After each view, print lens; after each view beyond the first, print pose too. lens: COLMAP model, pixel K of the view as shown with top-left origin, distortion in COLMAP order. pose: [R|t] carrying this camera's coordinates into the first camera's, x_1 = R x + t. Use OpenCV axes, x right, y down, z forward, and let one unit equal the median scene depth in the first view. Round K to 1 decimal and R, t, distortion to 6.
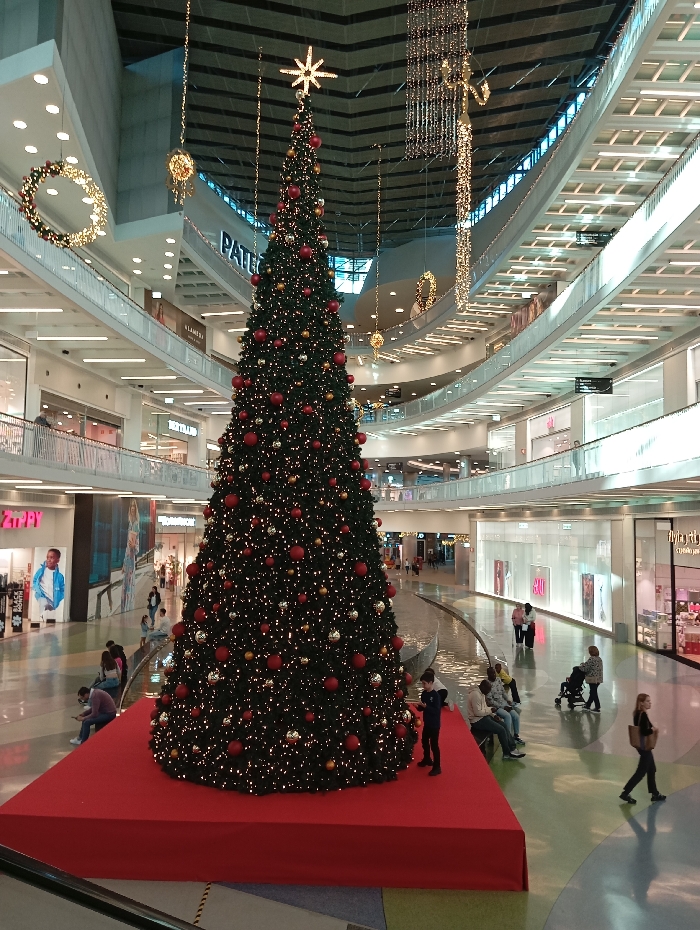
lens RADIAL K [[746.9, 0, 335.6], [0, 746.9, 459.2], [0, 0, 1]] dist [0.065446, -0.107948]
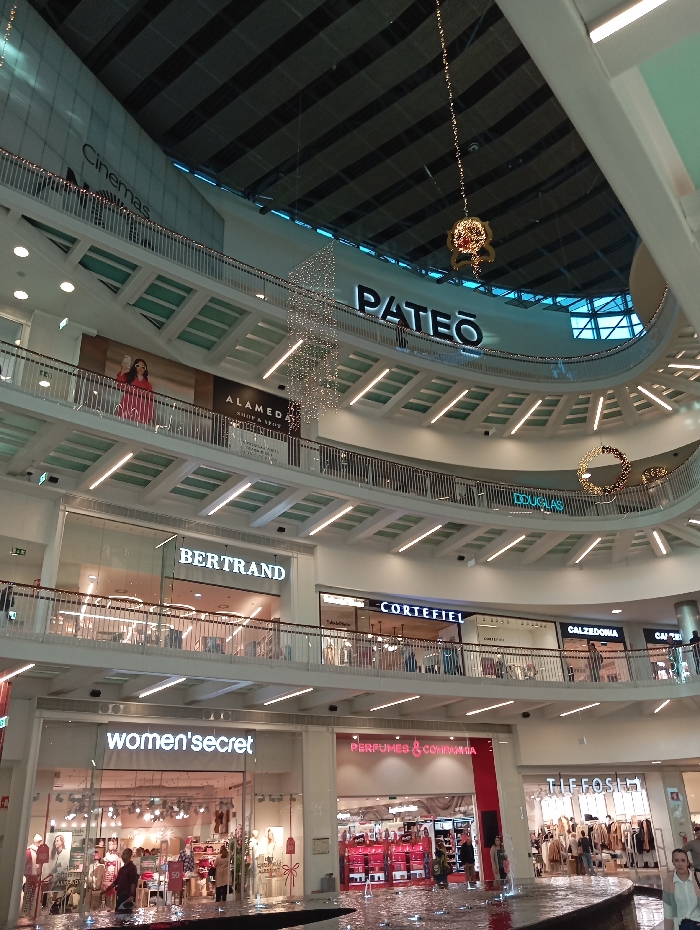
lens RADIAL K [[746.9, 0, 335.6], [0, 746.9, 459.2], [0, 0, 1]] dist [0.065446, -0.107948]
pose [[0.762387, -0.322355, -0.561118, 0.176550], [0.104739, 0.917133, -0.384574, 0.101596], [0.638589, 0.234423, 0.732973, 0.601936]]
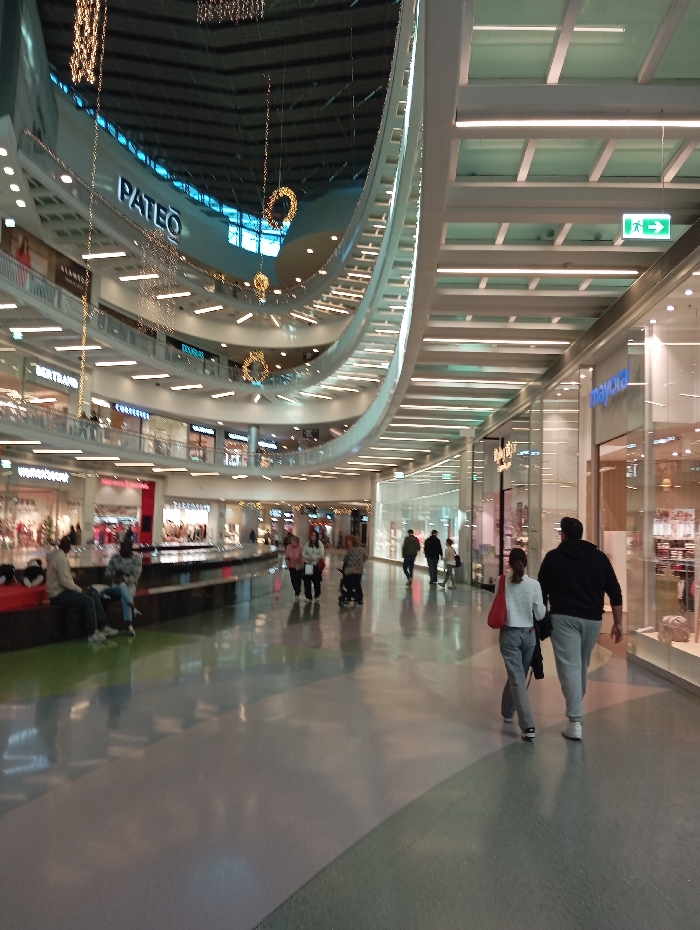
lens RADIAL K [[746.9, 0, 335.6], [0, 746.9, 459.2], [0, 0, 1]] dist [0.065446, -0.107948]
pose [[0.999912, 0.011479, 0.006643, 0.130292], [-0.011443, 0.999920, -0.005463, 0.059161], [-0.006705, 0.005387, 0.999963, 0.061687]]
